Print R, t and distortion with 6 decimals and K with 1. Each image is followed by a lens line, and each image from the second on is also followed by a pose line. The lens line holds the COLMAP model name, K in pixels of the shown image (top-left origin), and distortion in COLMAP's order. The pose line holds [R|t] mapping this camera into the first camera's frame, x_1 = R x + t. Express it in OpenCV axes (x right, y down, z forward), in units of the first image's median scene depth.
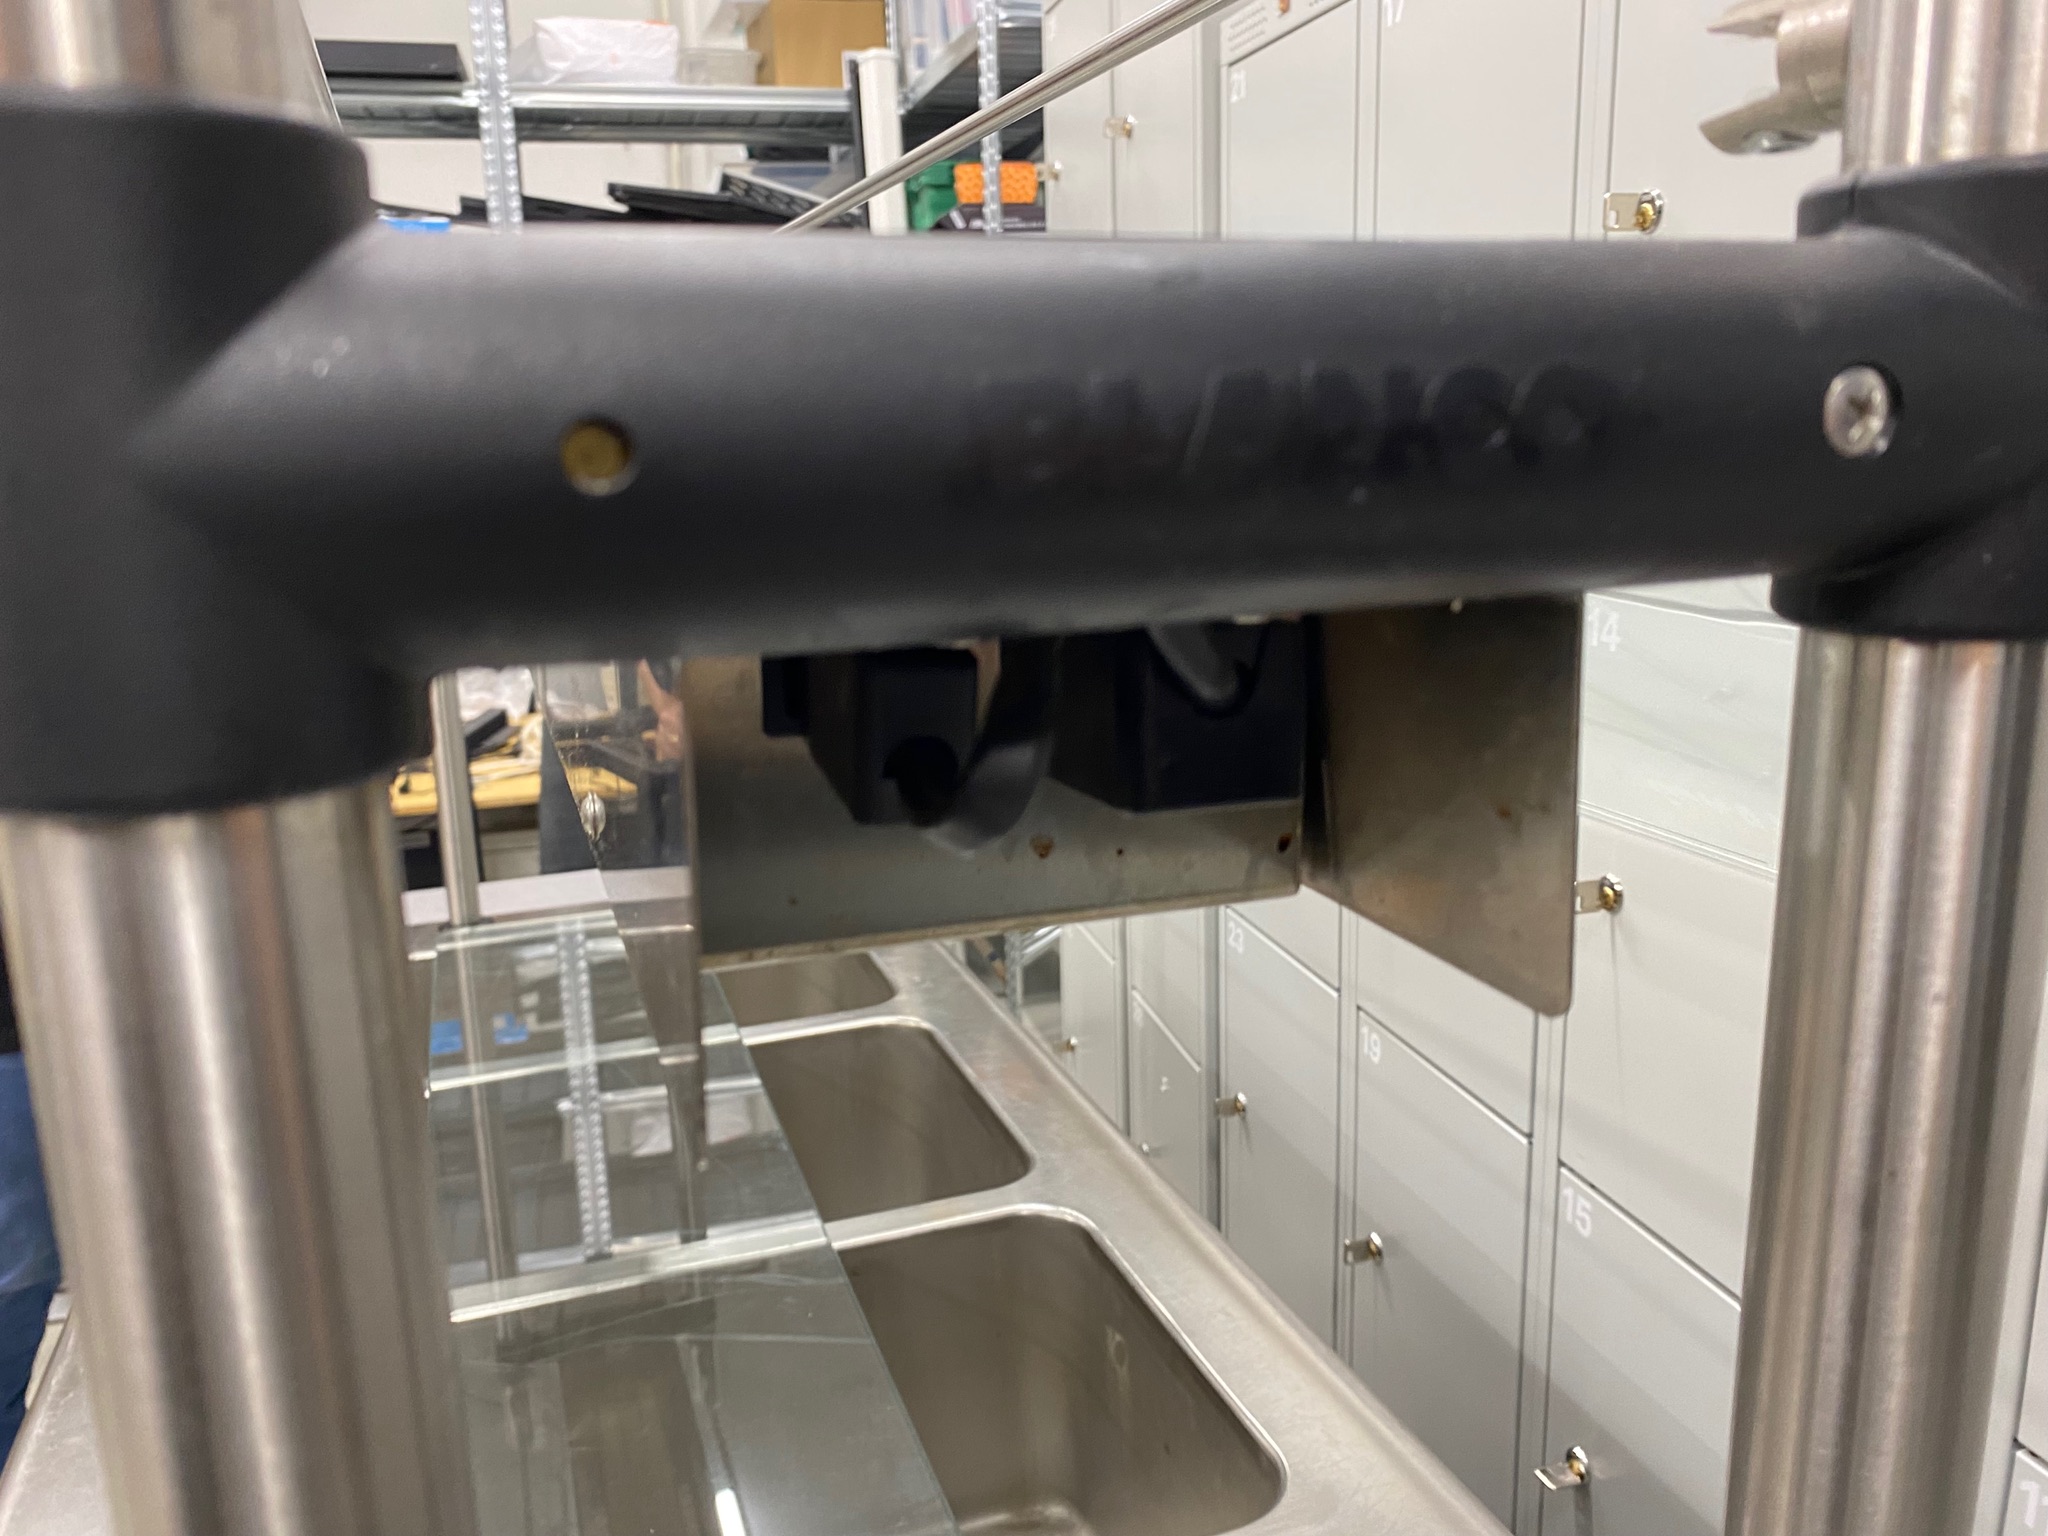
lens RADIAL K [[1540.8, 0, 1020.4], [0, 1540.8, 855.3], [0, 0, 1]] dist [0.082556, 0.000212]
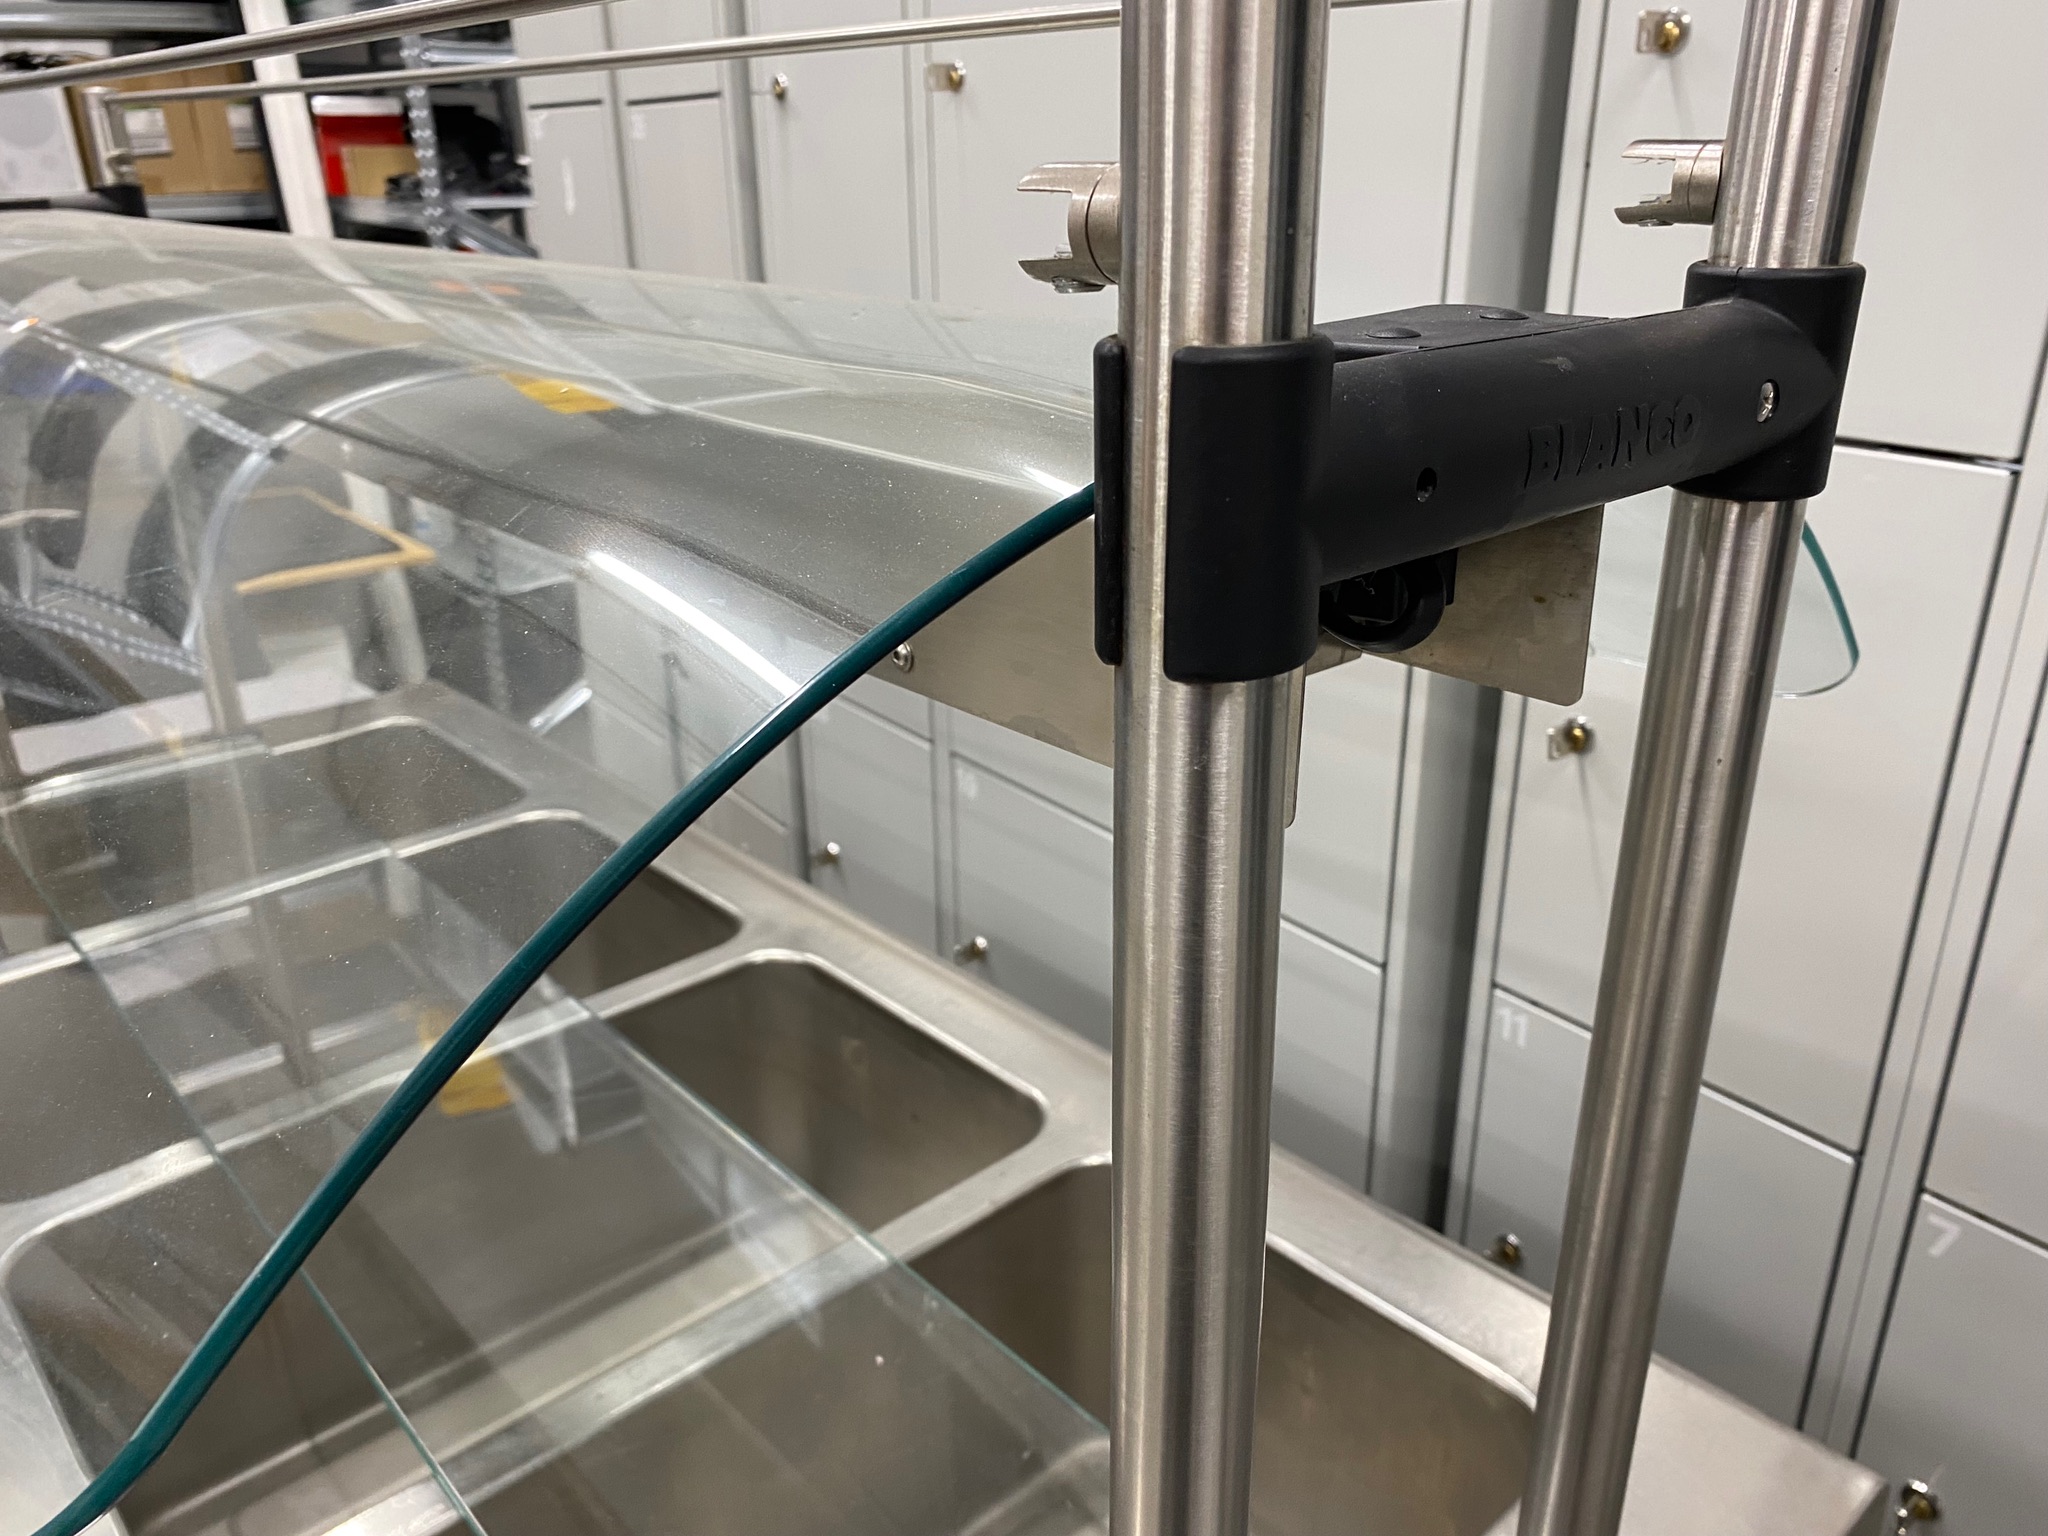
lens RADIAL K [[1502.1, 0, 1005.4], [0, 1502.1, 818.1], [0, 0, 1]] dist [0.095554, 0.000996]
pose [[0.925028, -0.134529, 0.355281, -0.199489], [0.088242, 0.985709, 0.143493, -0.018202], [-0.369507, -0.101385, 0.923680, -0.097129]]
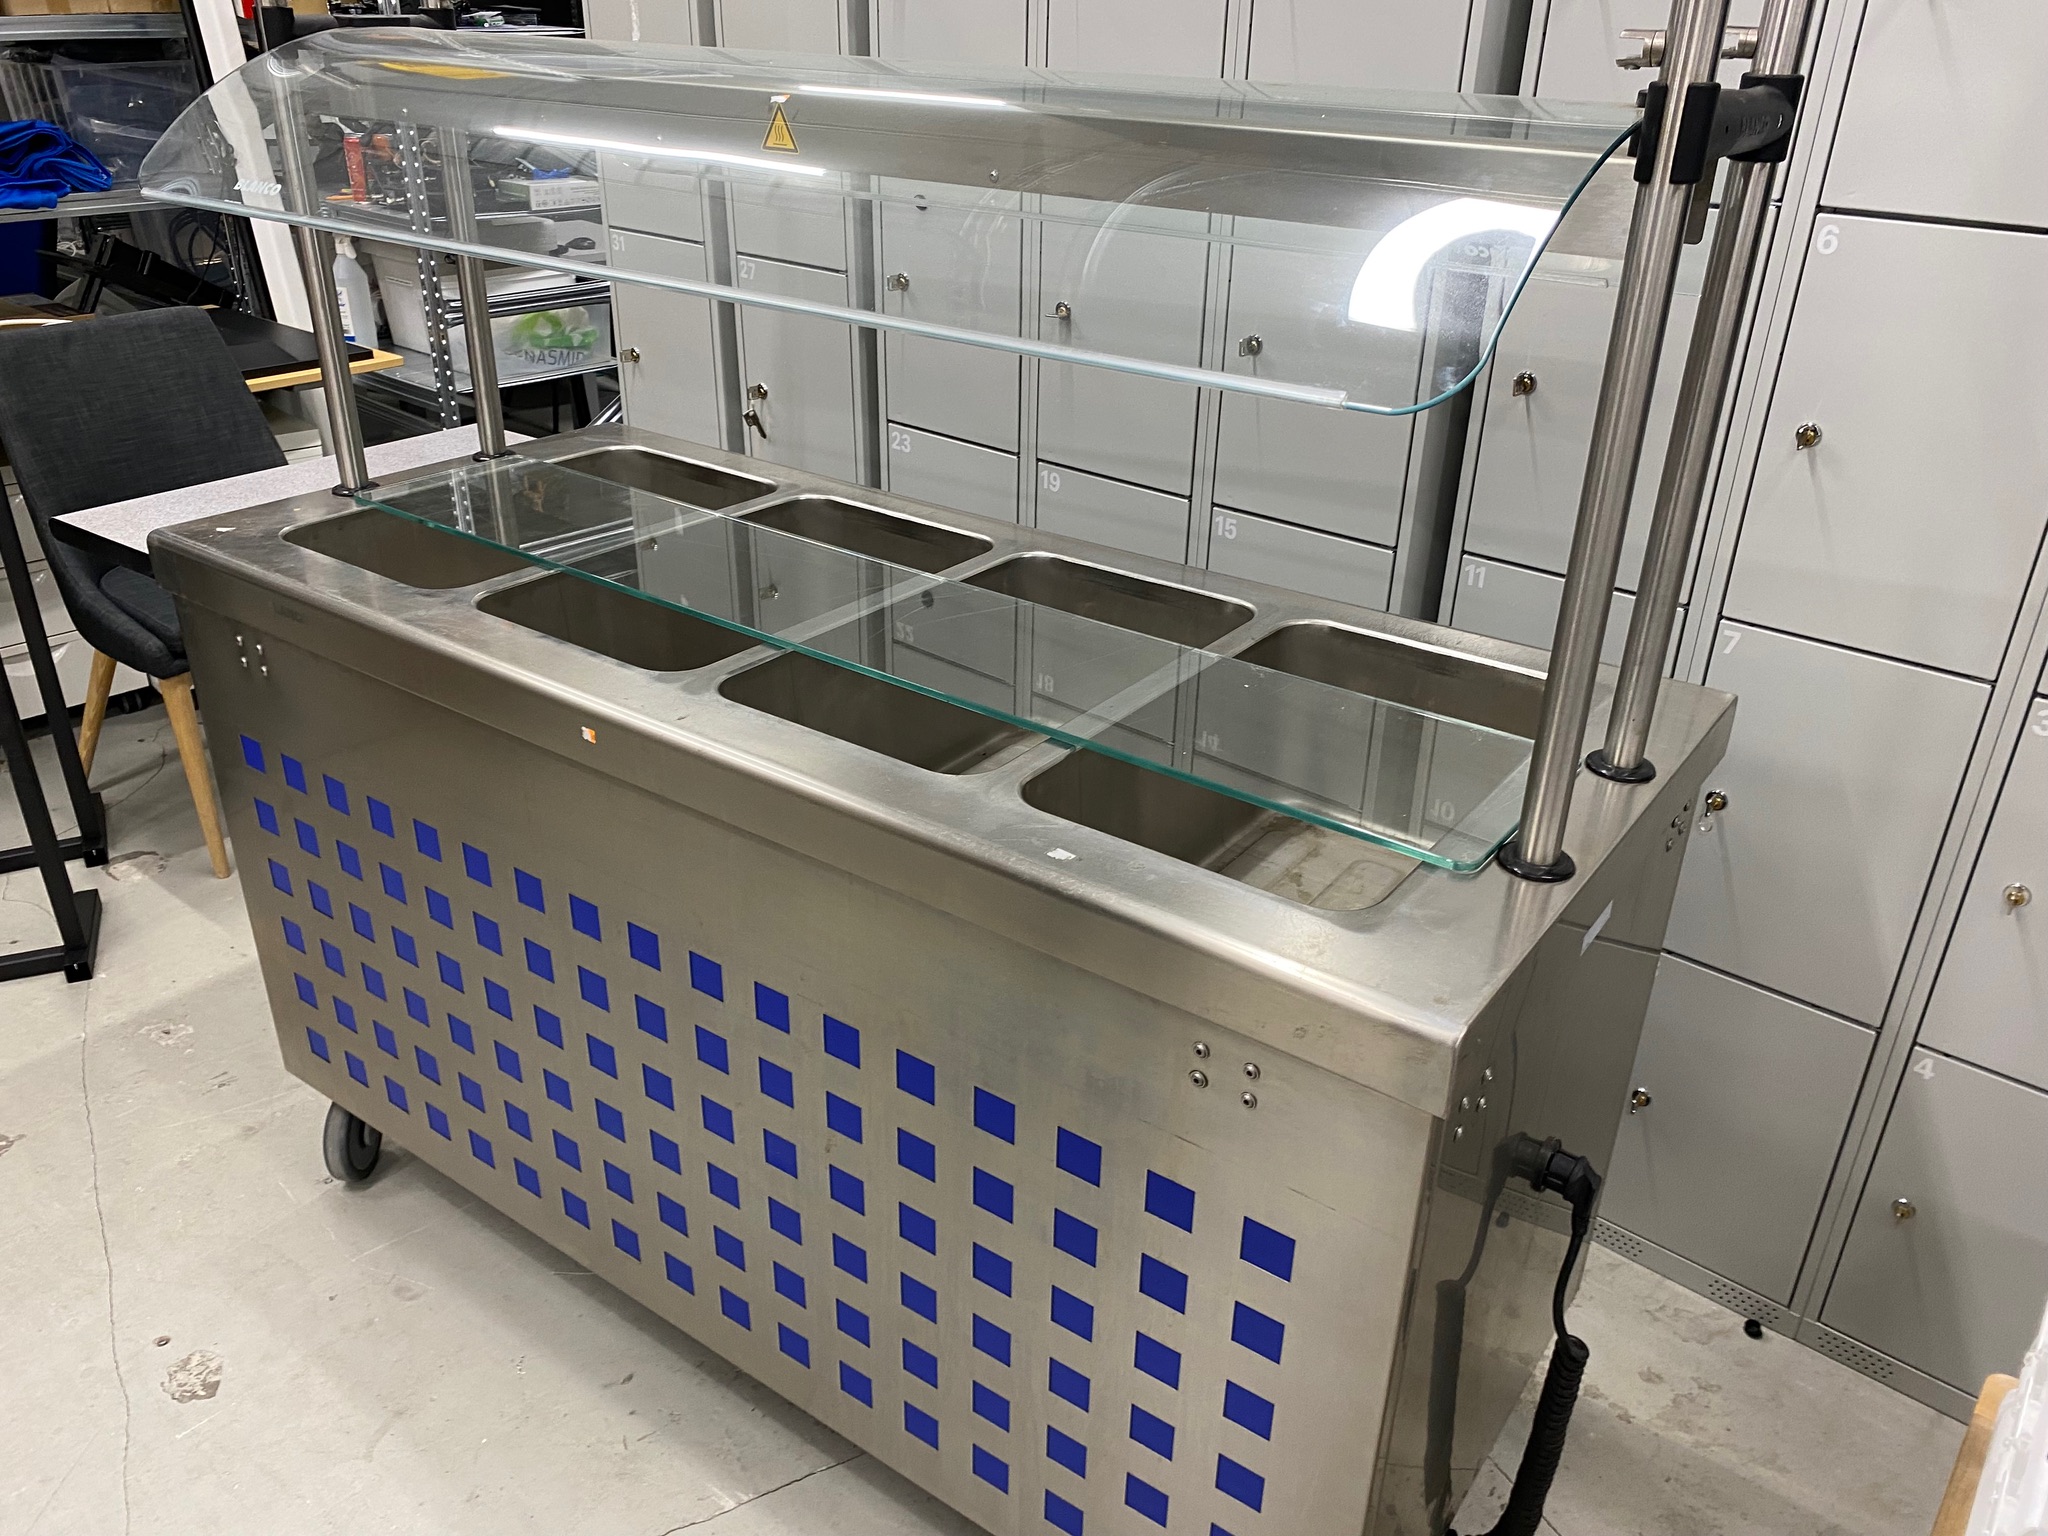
lens RADIAL K [[1531.0, 0, 1024.0], [0, 1531.0, 768.0], [0, 0, 1]] dist [0.083535, -0.000039]
pose [[0.814864, -0.209438, 0.540492, -0.924887], [0.109527, 0.971279, 0.211239, 0.088959], [-0.569210, -0.112932, 0.814400, -0.428540]]
